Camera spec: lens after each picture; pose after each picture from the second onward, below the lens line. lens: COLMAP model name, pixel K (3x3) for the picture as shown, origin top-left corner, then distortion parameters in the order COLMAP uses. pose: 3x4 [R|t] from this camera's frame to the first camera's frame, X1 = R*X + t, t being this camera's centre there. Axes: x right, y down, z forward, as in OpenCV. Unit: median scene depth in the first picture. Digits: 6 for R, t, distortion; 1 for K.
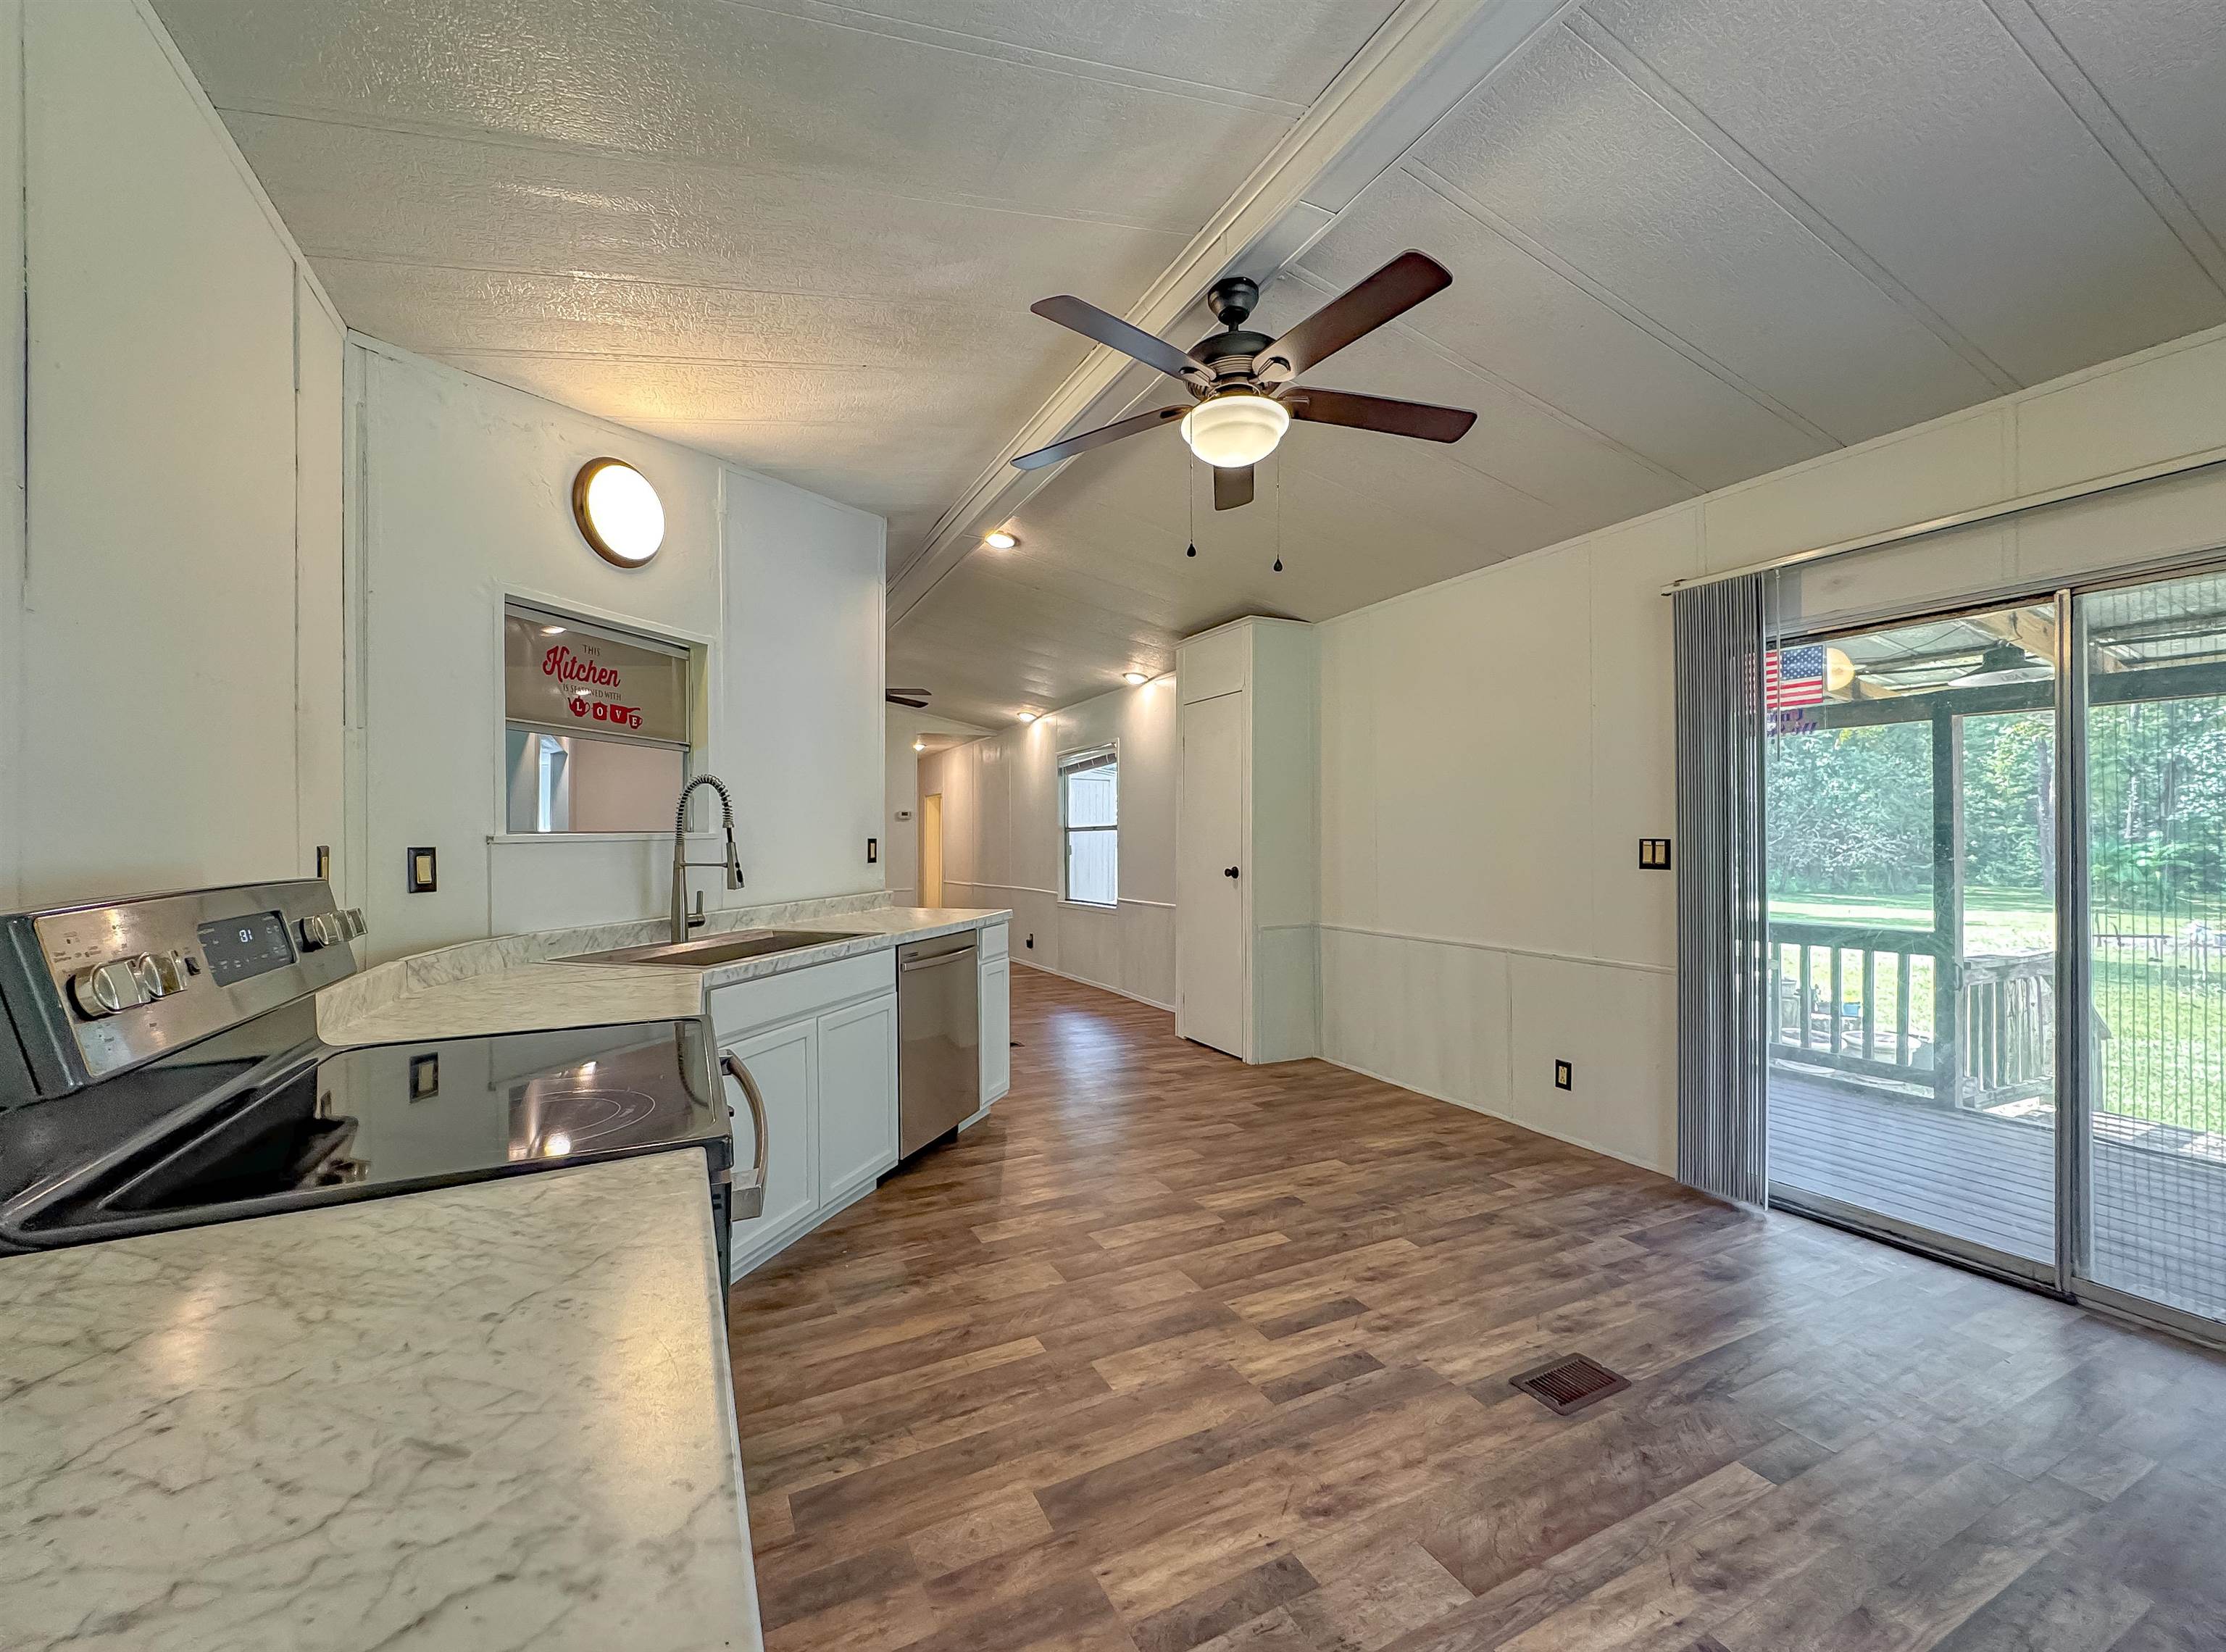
lens RADIAL K [[895.6, 0, 1088.4], [0, 895.6, 829.4], [0, 0, 1]] dist [-0.004724, -0.000436]
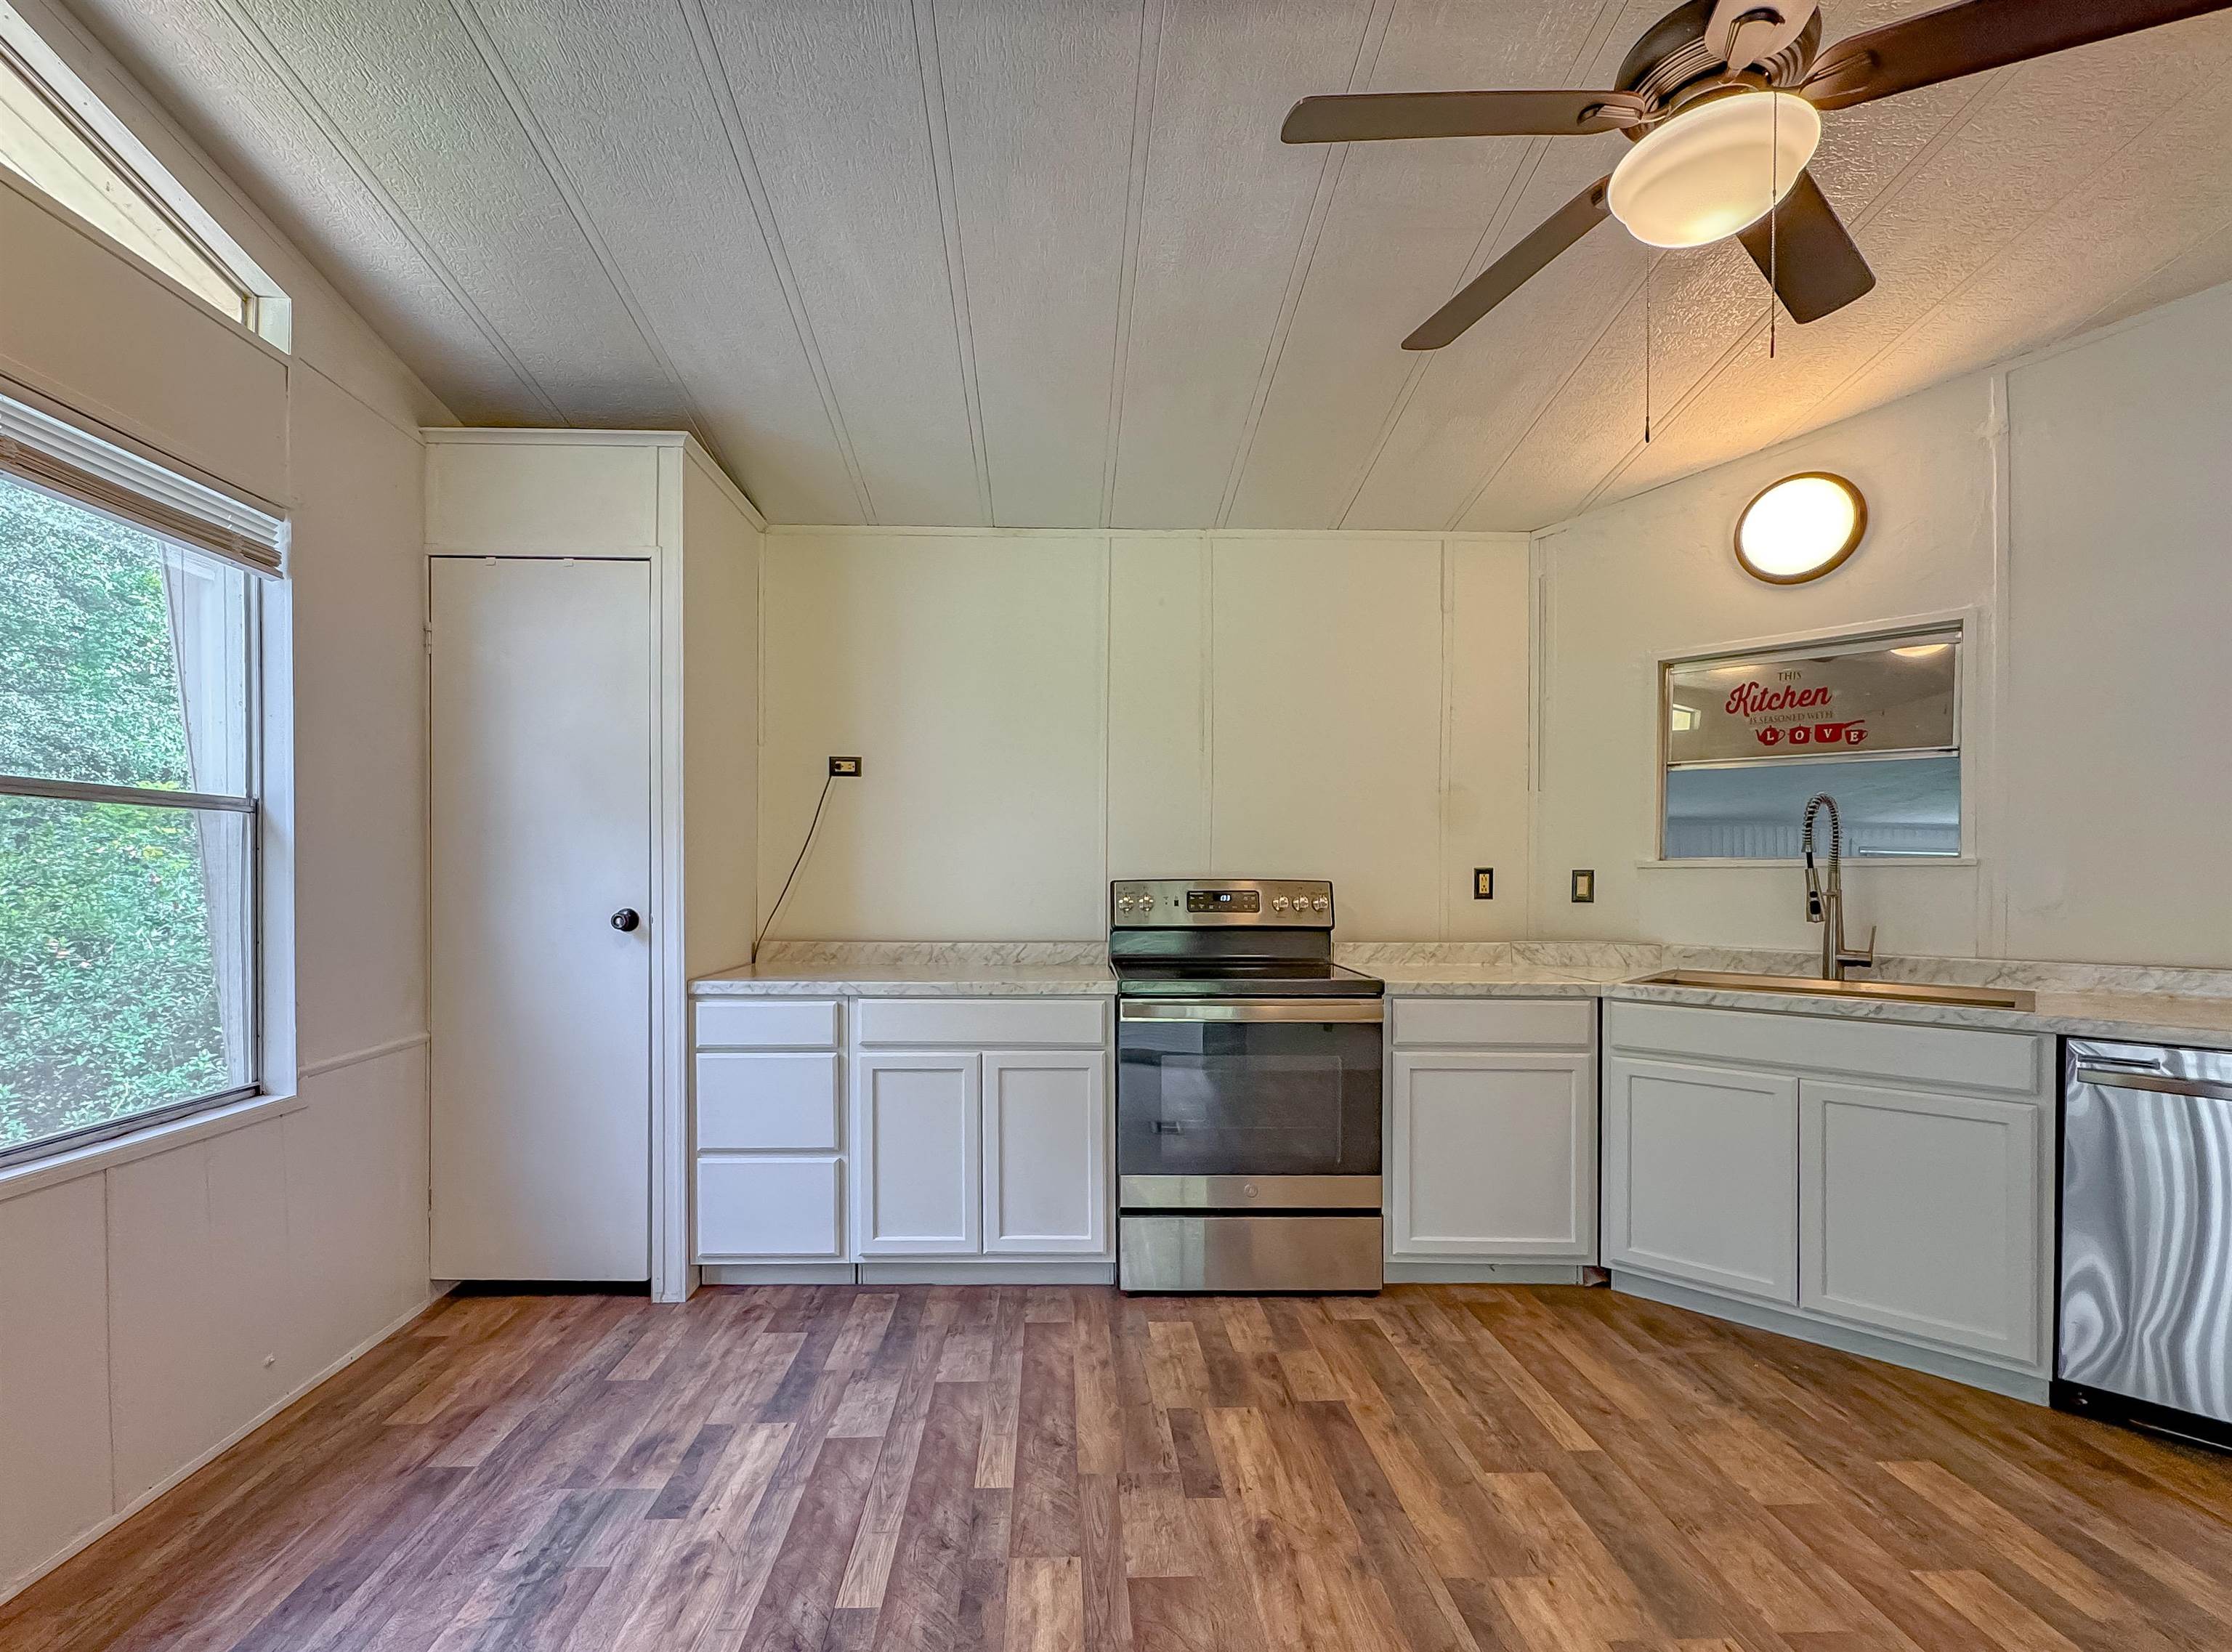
lens RADIAL K [[984.8, 0, 1079.1], [0, 984.8, 881.8], [0, 0, 1]] dist [-0.001753, -0.000637]
pose [[-0.415160, 0.015422, -0.909618, 0.944673], [0.004673, 0.999879, 0.014820, 0.011382], [0.909737, 0.001902, -0.415182, 0.896545]]
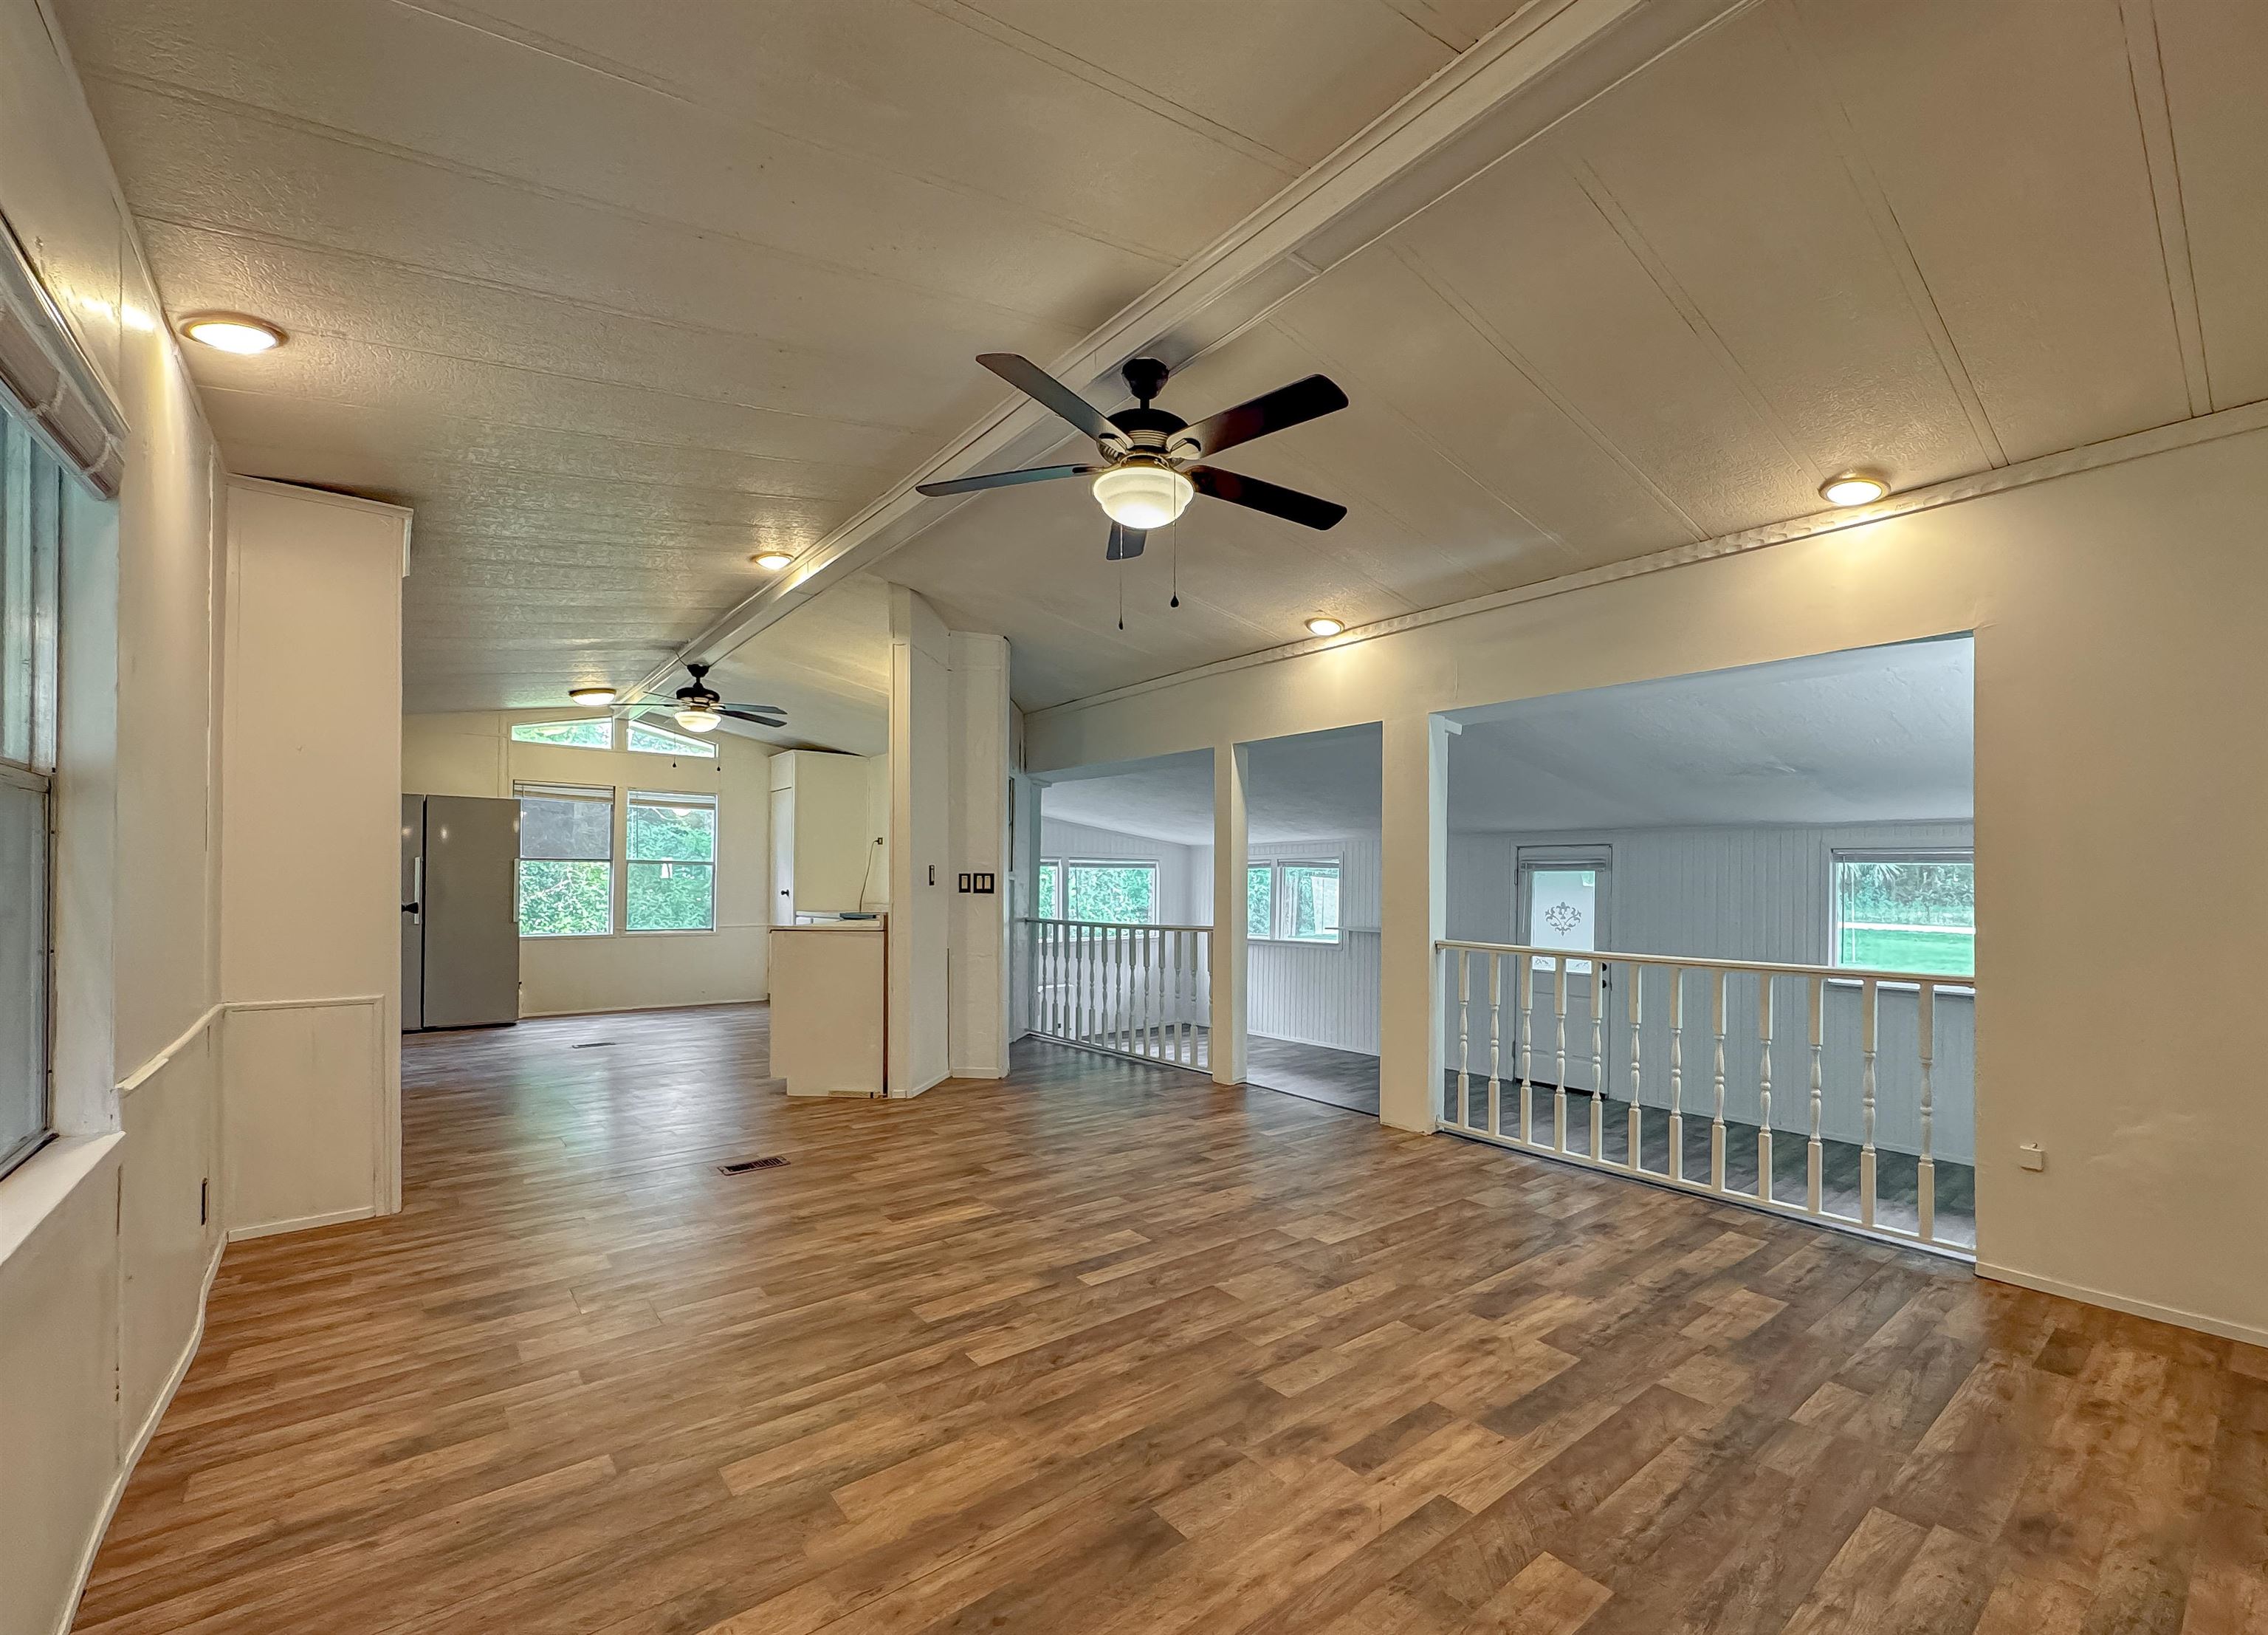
lens RADIAL K [[916.9, 0, 1197.9], [0, 916.9, 881.2], [0, 0, 1]] dist [-0.001992, 0.000070]
pose [[-0.960749, 0.002531, -0.277408, -0.510894], [0.005899, 0.999919, -0.011307, 0.078795], [0.277357, -0.012499, -0.960686, 4.065619]]
